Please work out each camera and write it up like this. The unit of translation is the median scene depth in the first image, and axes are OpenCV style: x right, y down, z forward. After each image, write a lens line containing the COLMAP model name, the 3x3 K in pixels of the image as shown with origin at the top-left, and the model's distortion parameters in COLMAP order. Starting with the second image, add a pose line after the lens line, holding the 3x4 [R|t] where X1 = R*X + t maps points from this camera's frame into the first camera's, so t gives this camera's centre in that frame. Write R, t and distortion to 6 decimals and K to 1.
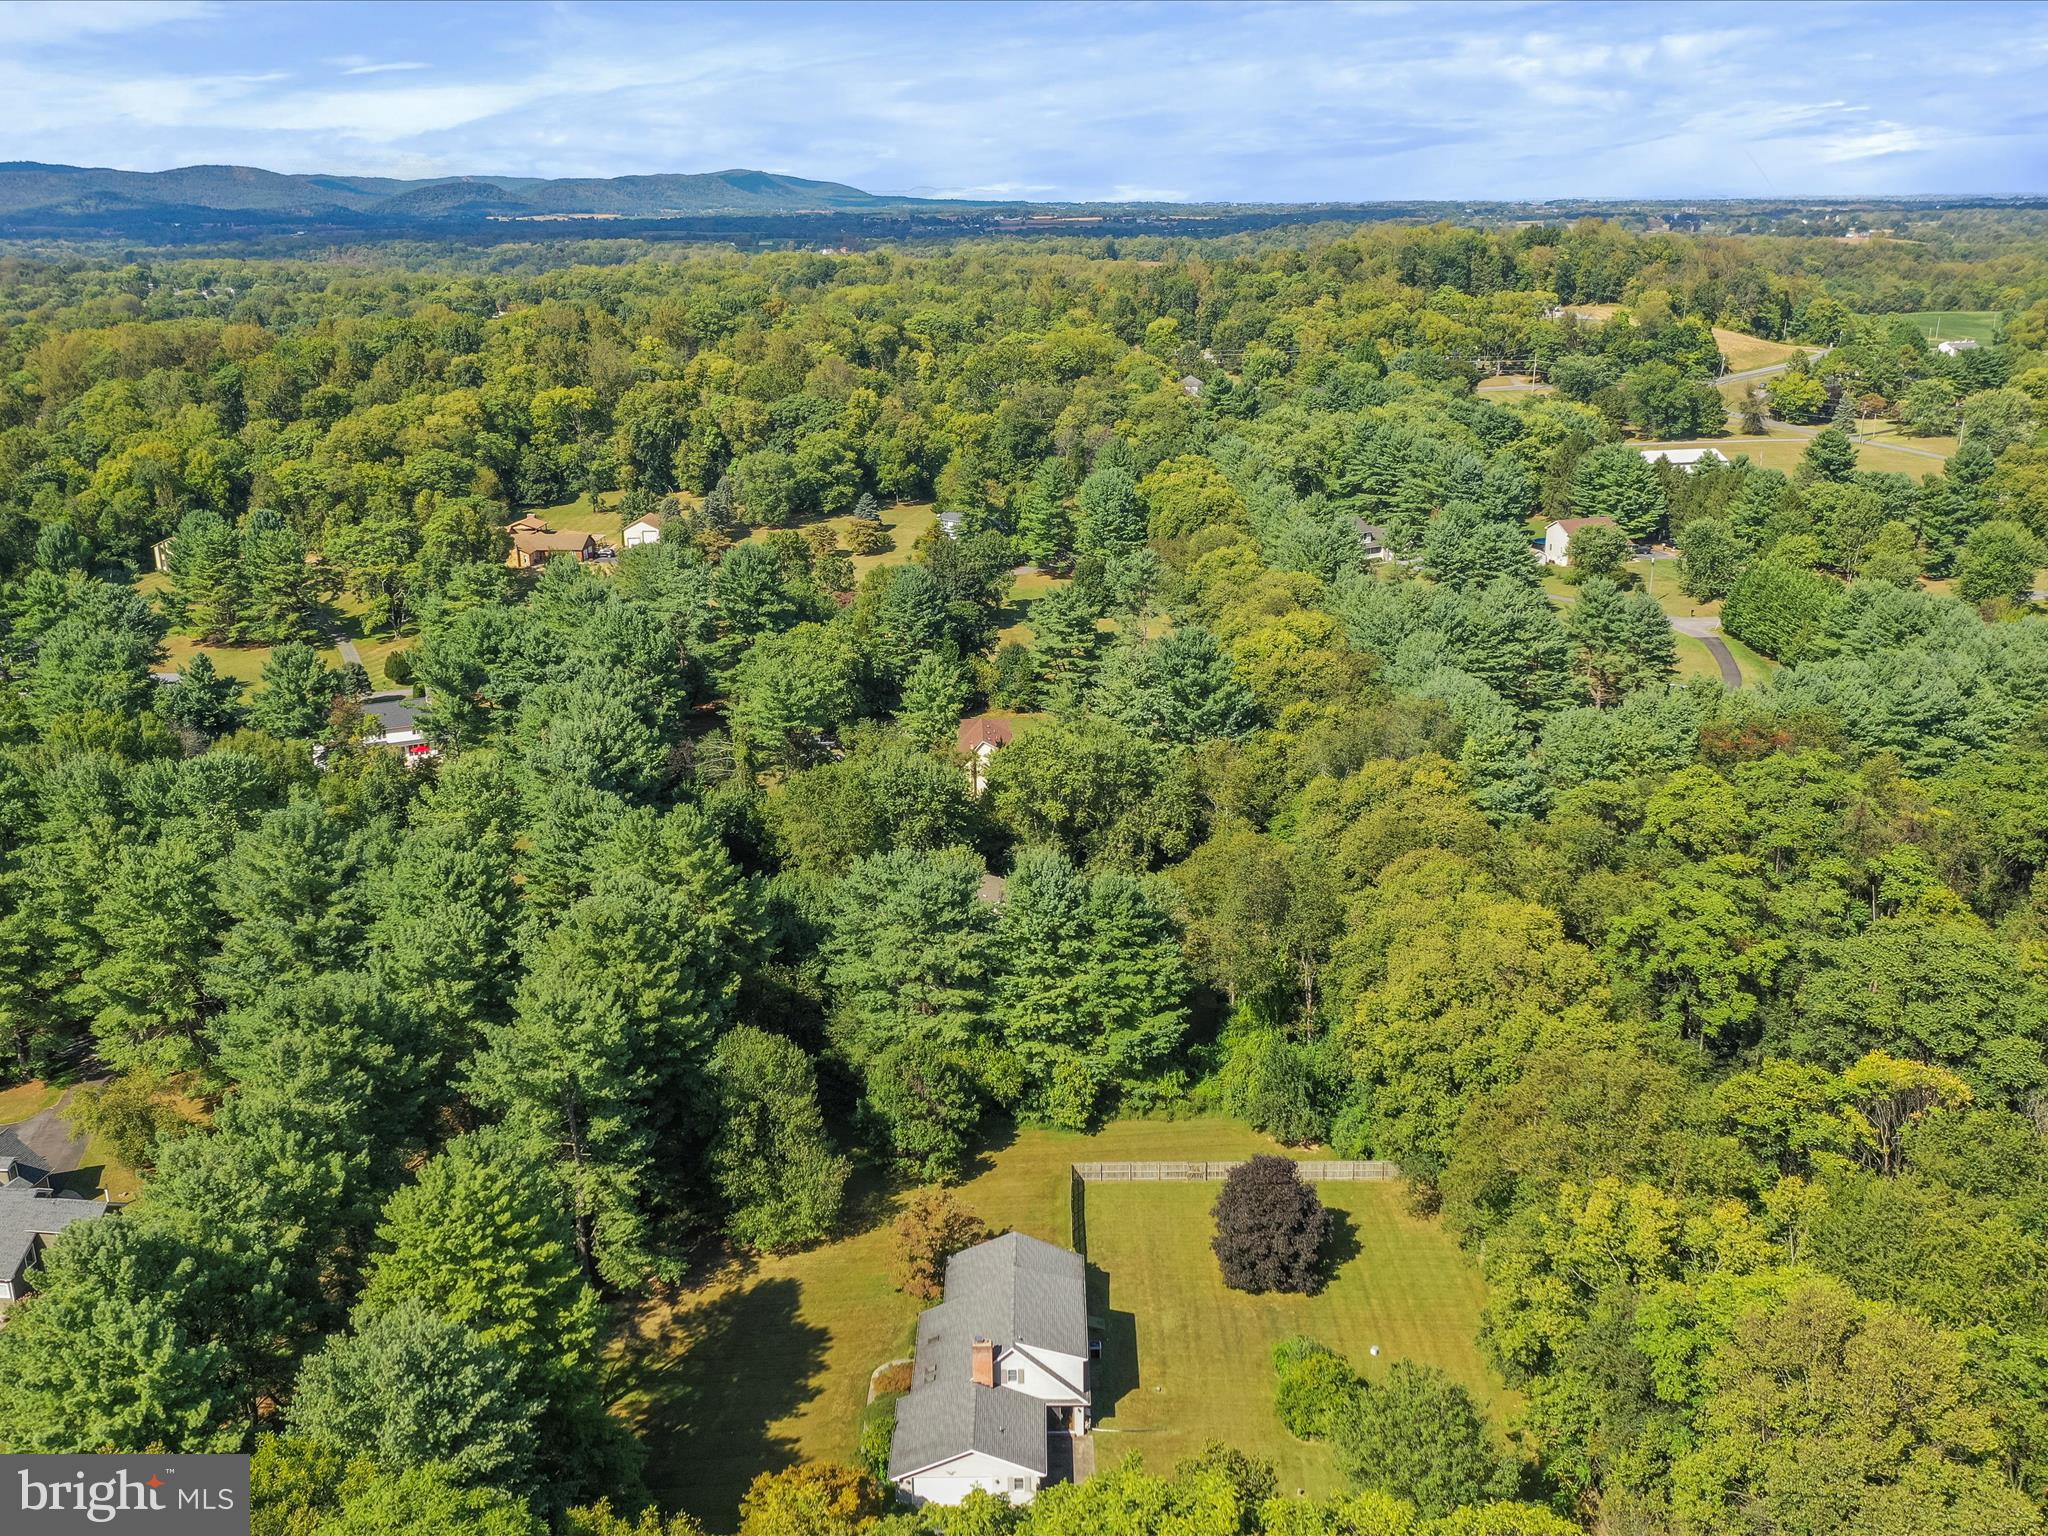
lens RADIAL K [[1968.1, 0, 1023.8], [0, 1968.1, 804.6], [0, 0, 1]] dist [0.006662, 0.000601]
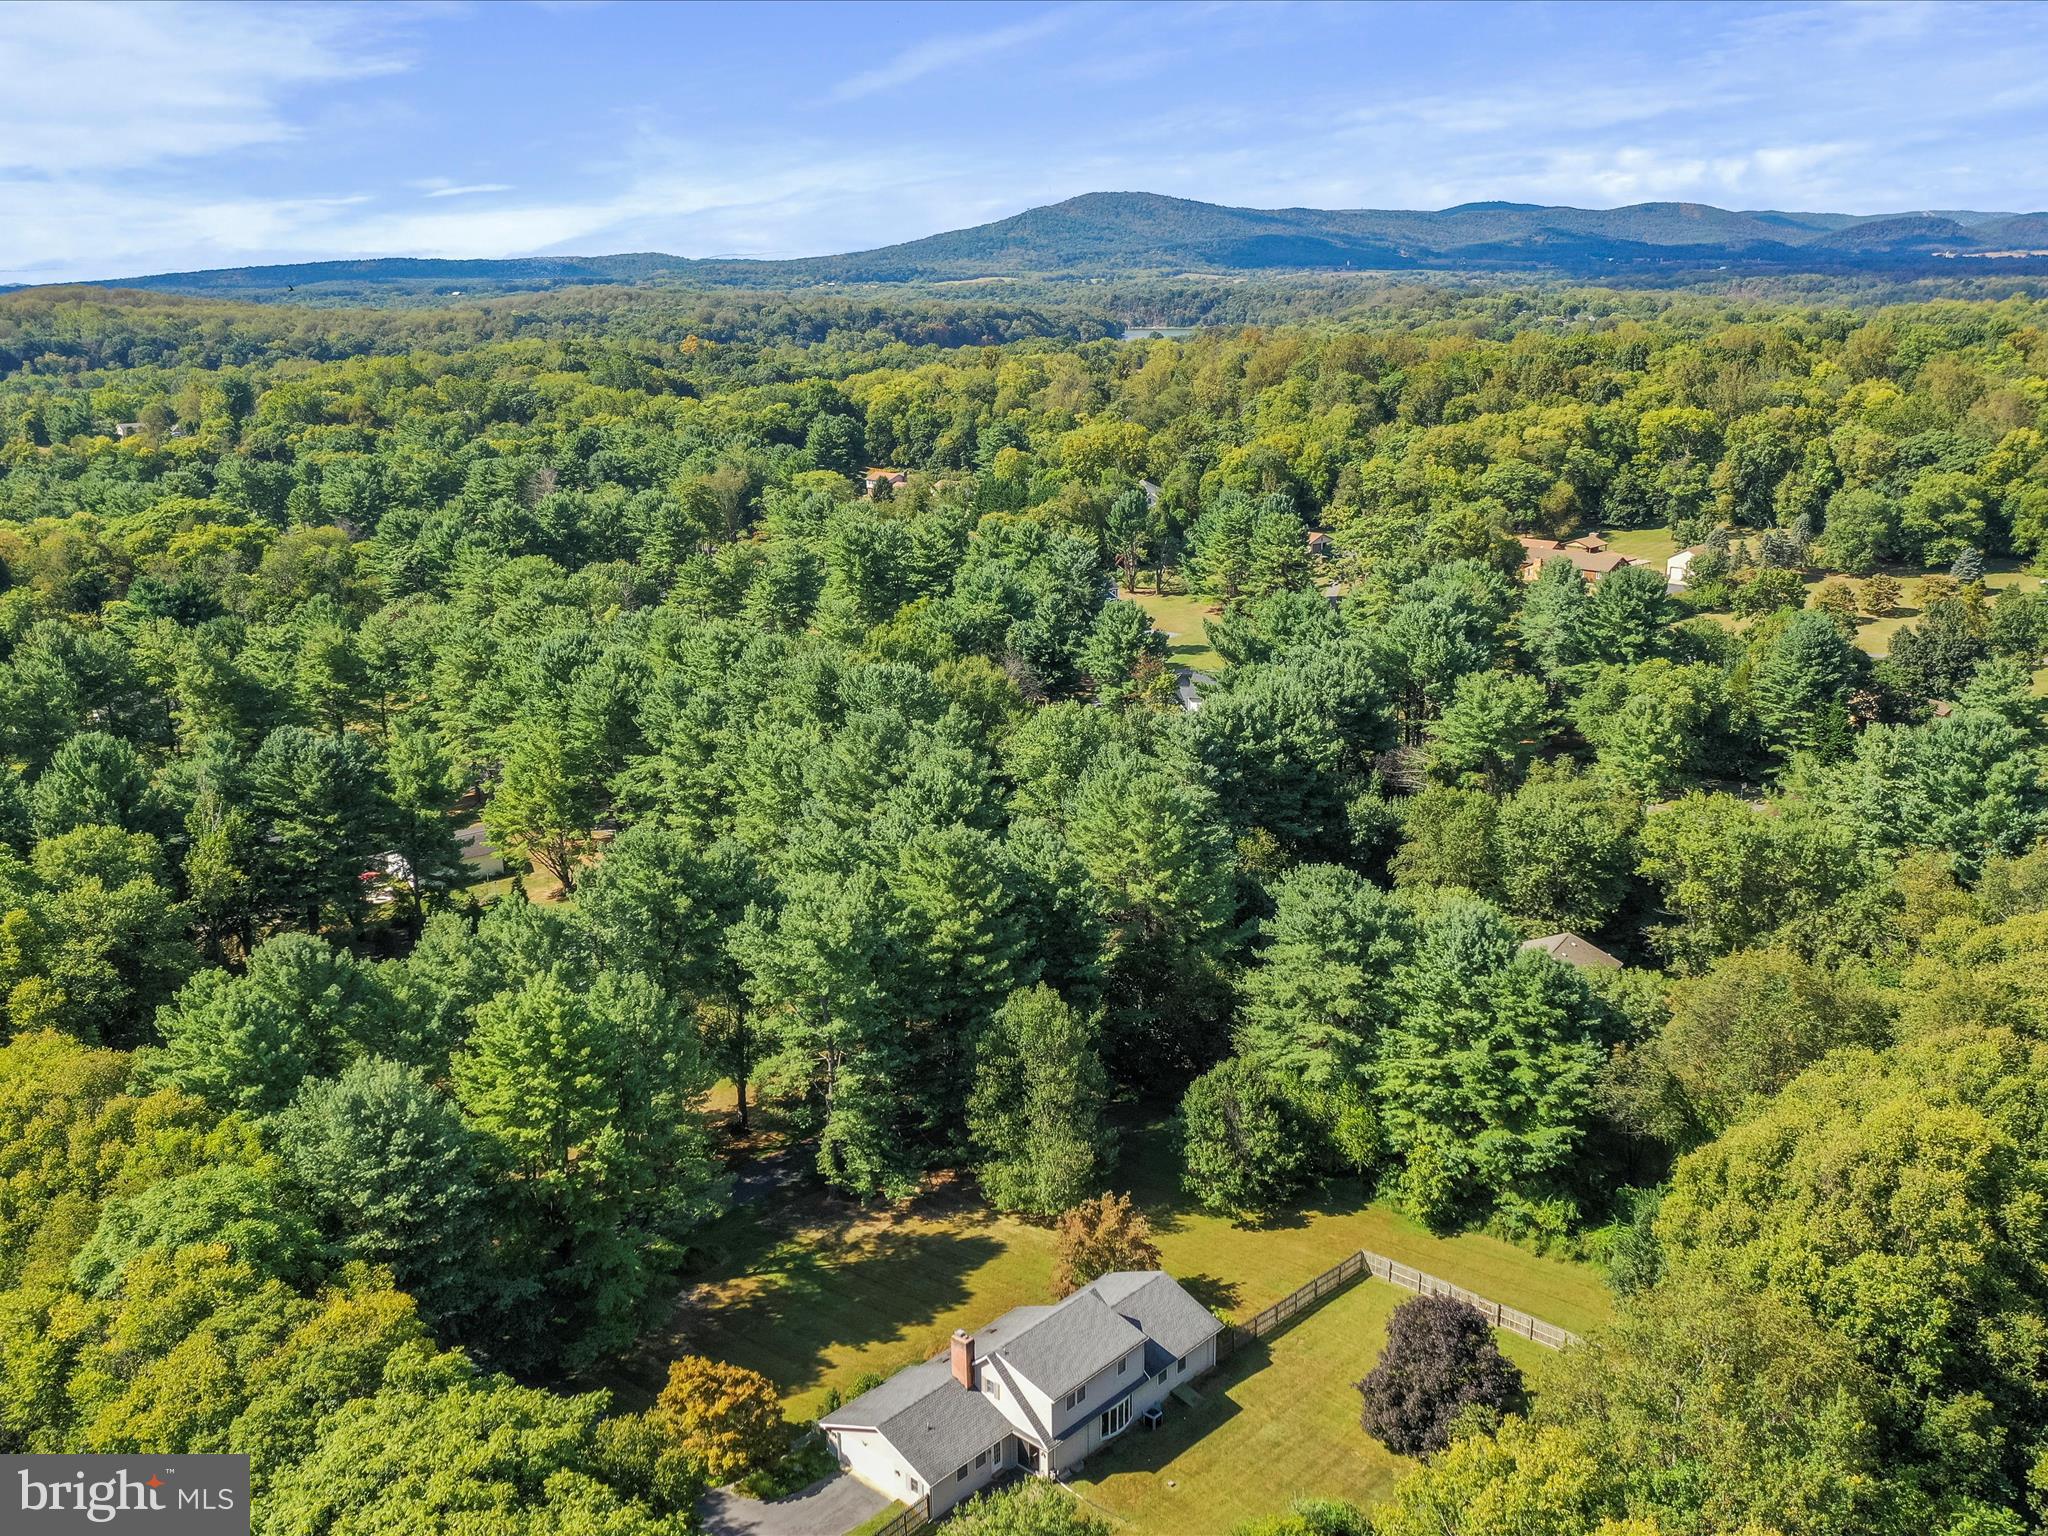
lens RADIAL K [[1968.1, 0, 1023.8], [0, 1968.1, 804.6], [0, 0, 1]] dist [0.006662, 0.000601]
pose [[0.716403, 0.189048, -0.671586, 0.237778], [-0.206200, 0.976960, 0.055049, -0.013813], [0.666519, 0.099043, 0.738879, 0.120778]]
